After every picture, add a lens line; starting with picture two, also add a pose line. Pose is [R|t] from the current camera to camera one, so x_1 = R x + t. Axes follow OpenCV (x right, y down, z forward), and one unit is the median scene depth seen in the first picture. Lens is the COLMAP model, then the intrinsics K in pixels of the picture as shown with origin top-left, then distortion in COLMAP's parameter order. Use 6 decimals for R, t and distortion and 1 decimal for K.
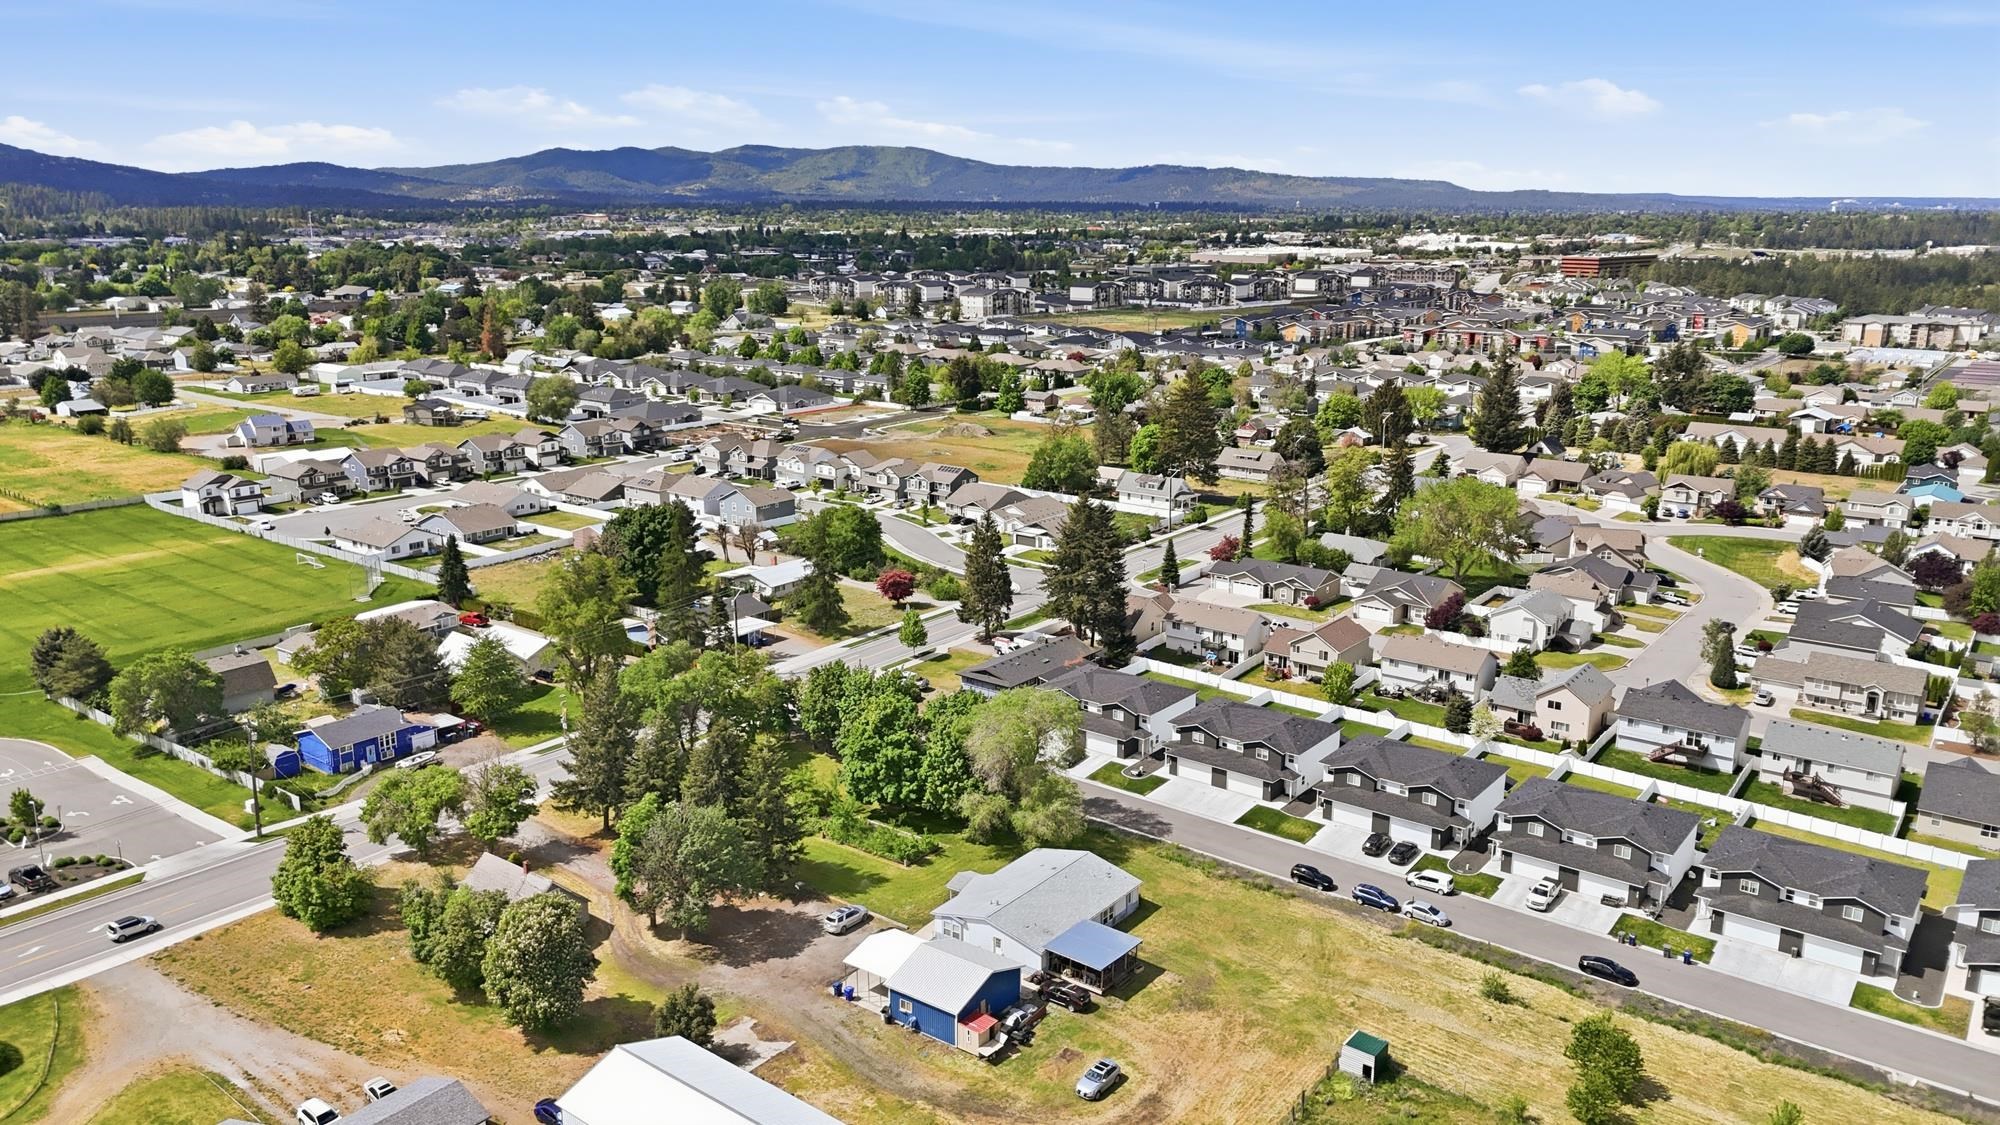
lens RADIAL K [[1455.6, 0, 1005.3], [0, 1455.6, 558.6], [0, 0, 1]] dist [0.074934, -0.074762]
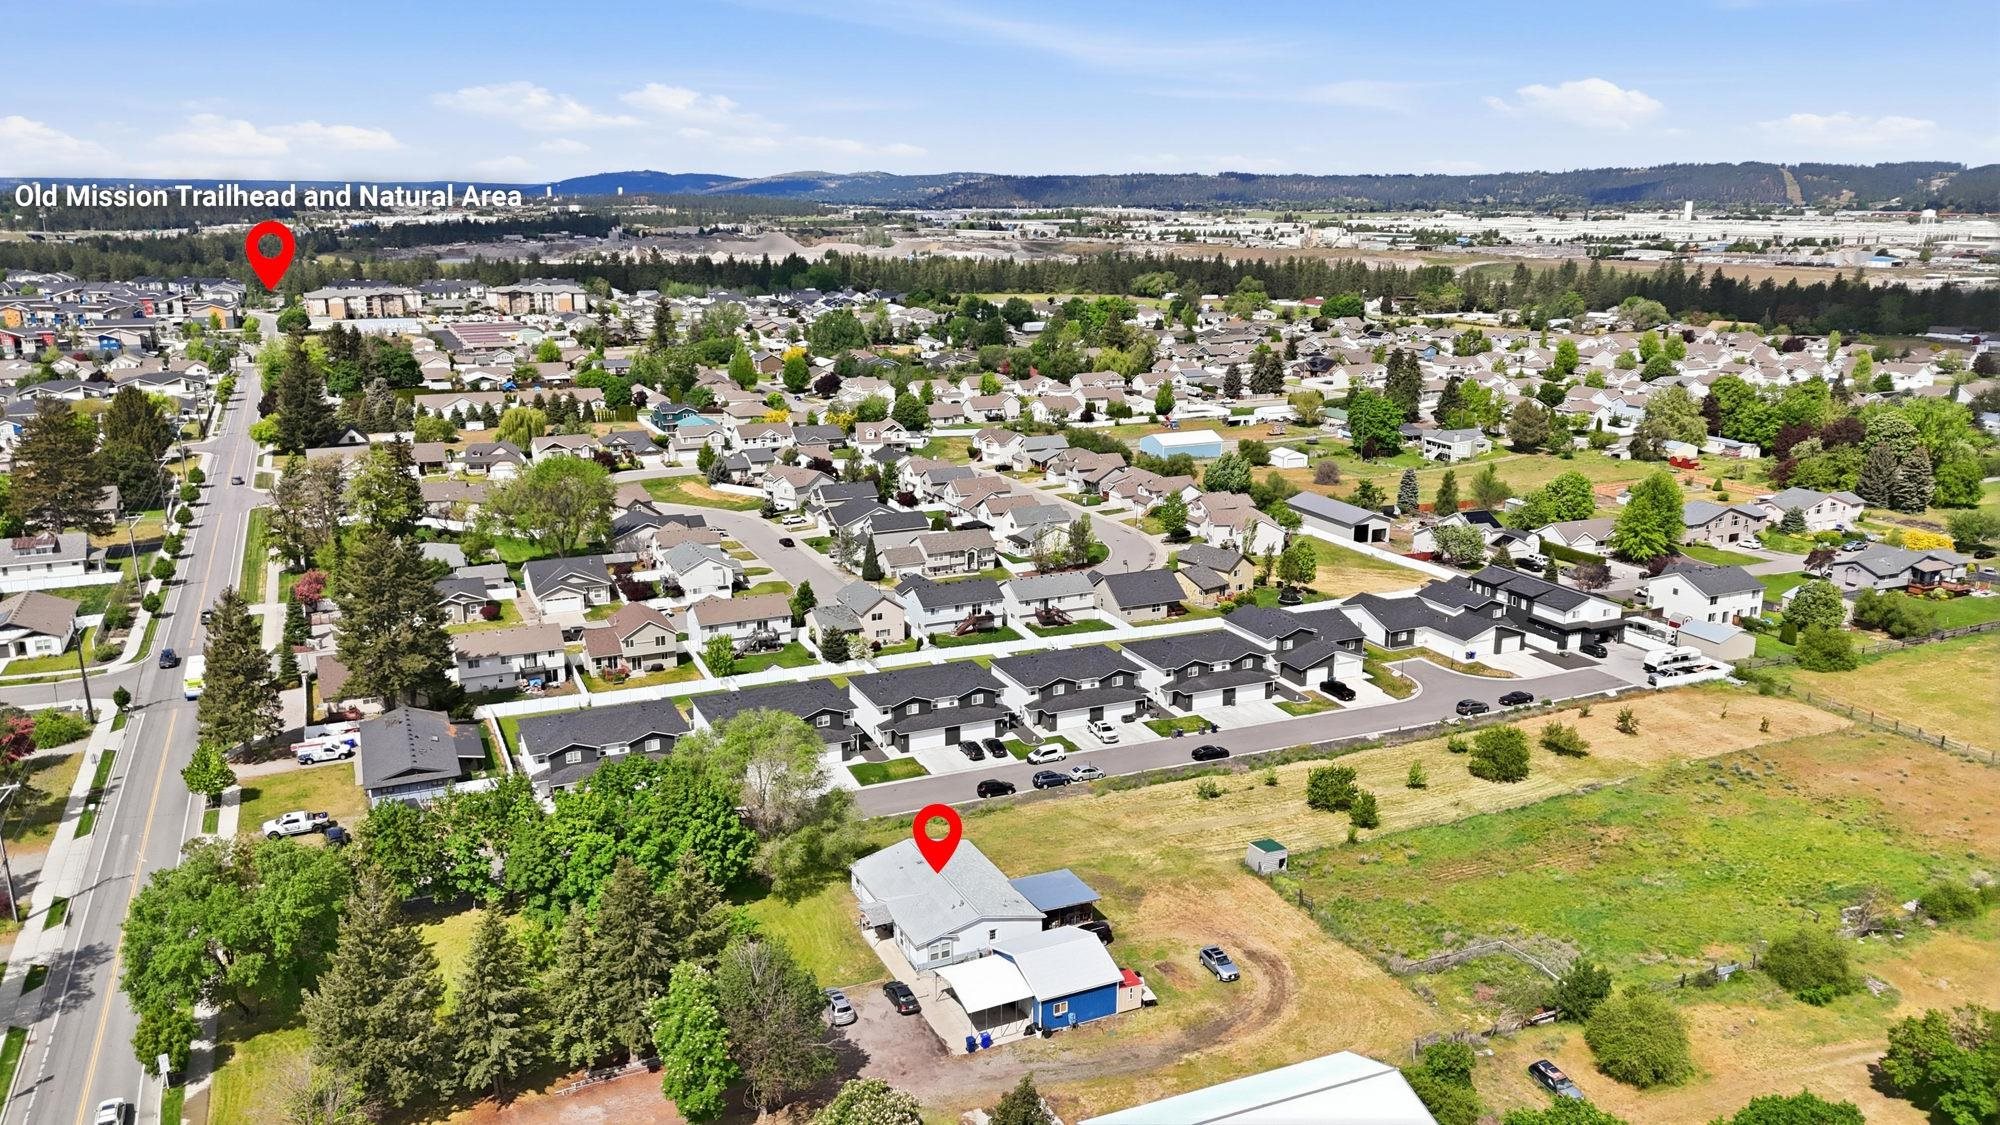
lens RADIAL K [[1455.6, 0, 1005.3], [0, 1455.6, 558.6], [0, 0, 1]] dist [0.074934, -0.074762]
pose [[0.472392, -0.219612, 0.853591, -0.474060], [0.209101, 0.968736, 0.133516, -0.066419], [-0.856226, 0.115414, 0.503544, 0.286735]]
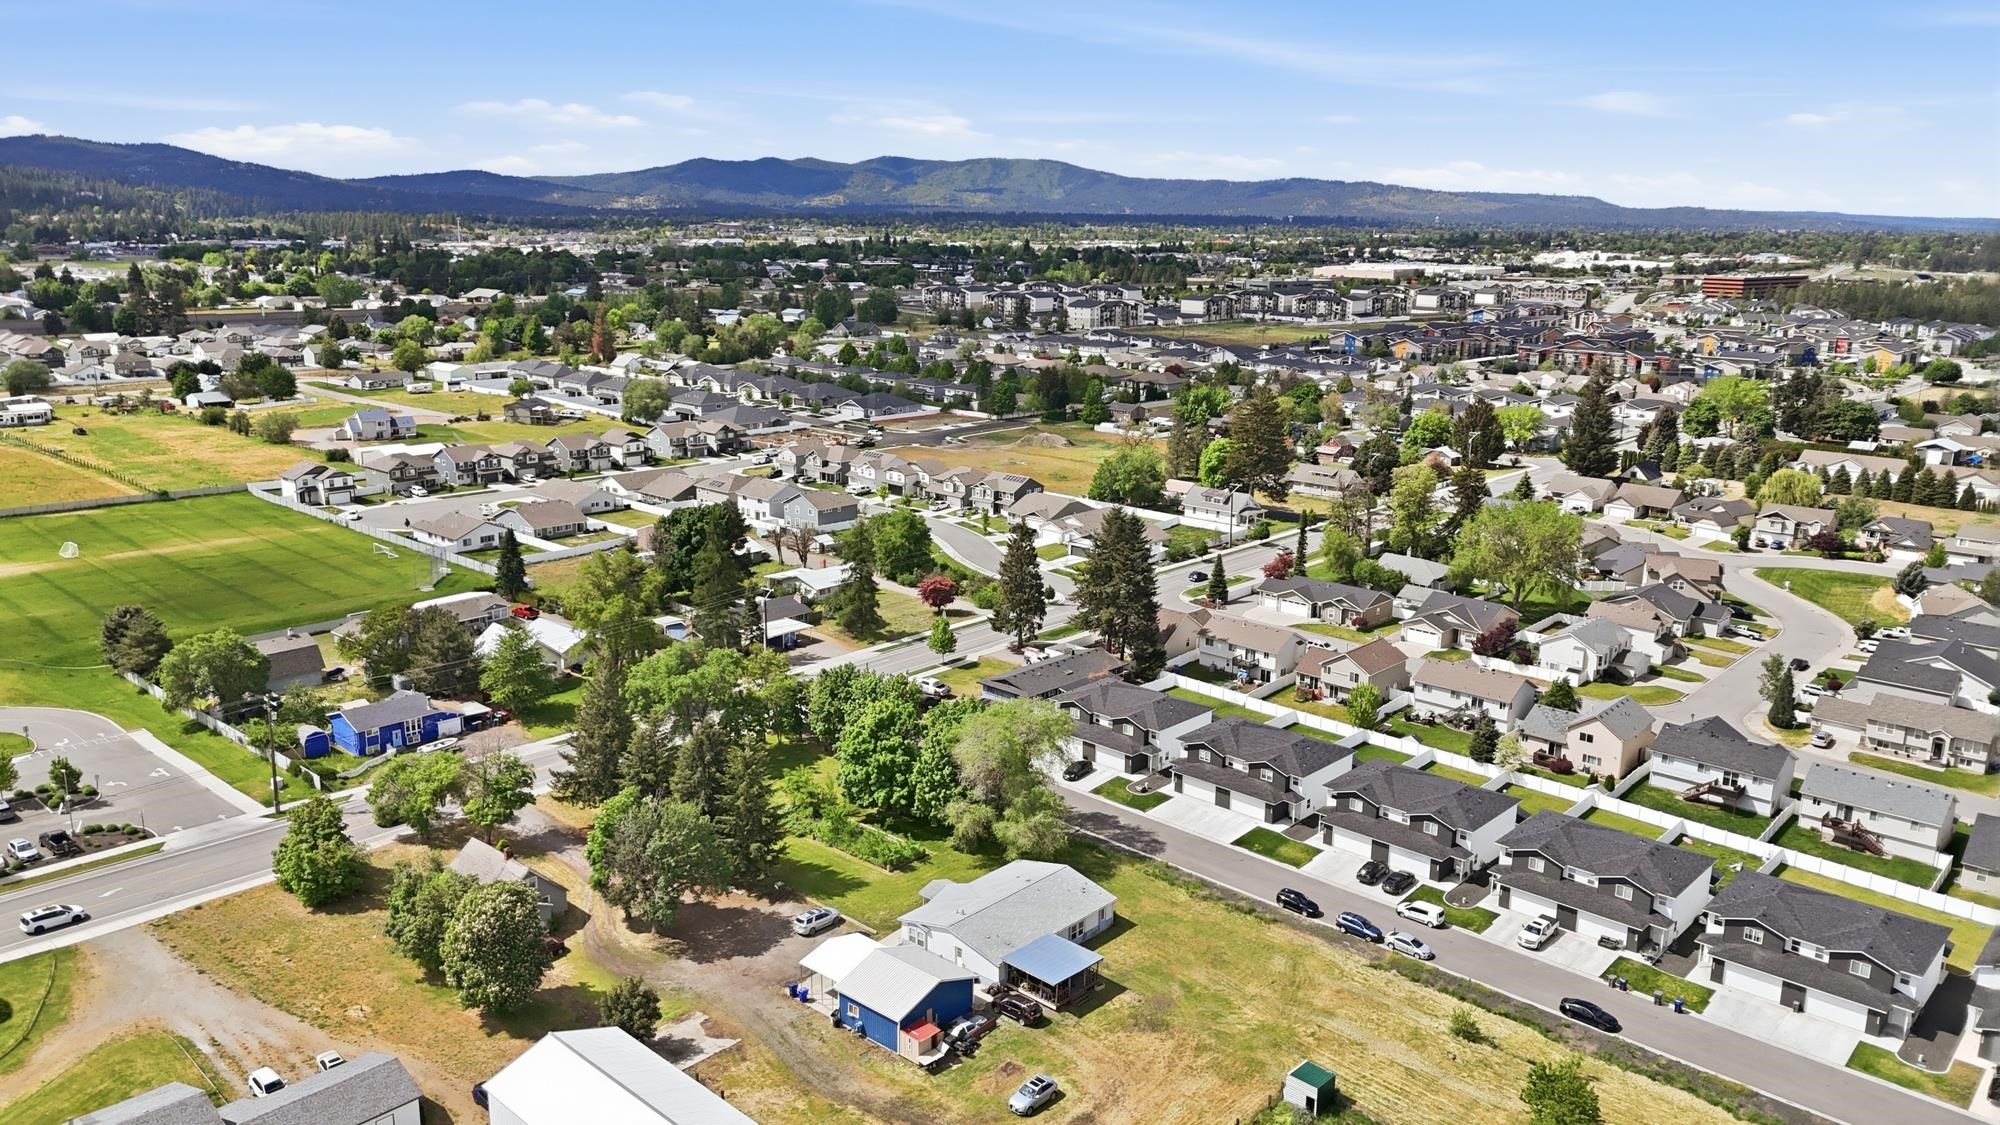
lens RADIAL K [[1455.6, 0, 1005.3], [0, 1455.6, 558.6], [0, 0, 1]] dist [0.074934, -0.074762]
pose [[0.996059, 0.030372, -0.083325, 0.061500], [-0.031022, 0.999497, -0.006515, 0.000410], [0.083085, 0.009074, 0.996501, 0.005452]]
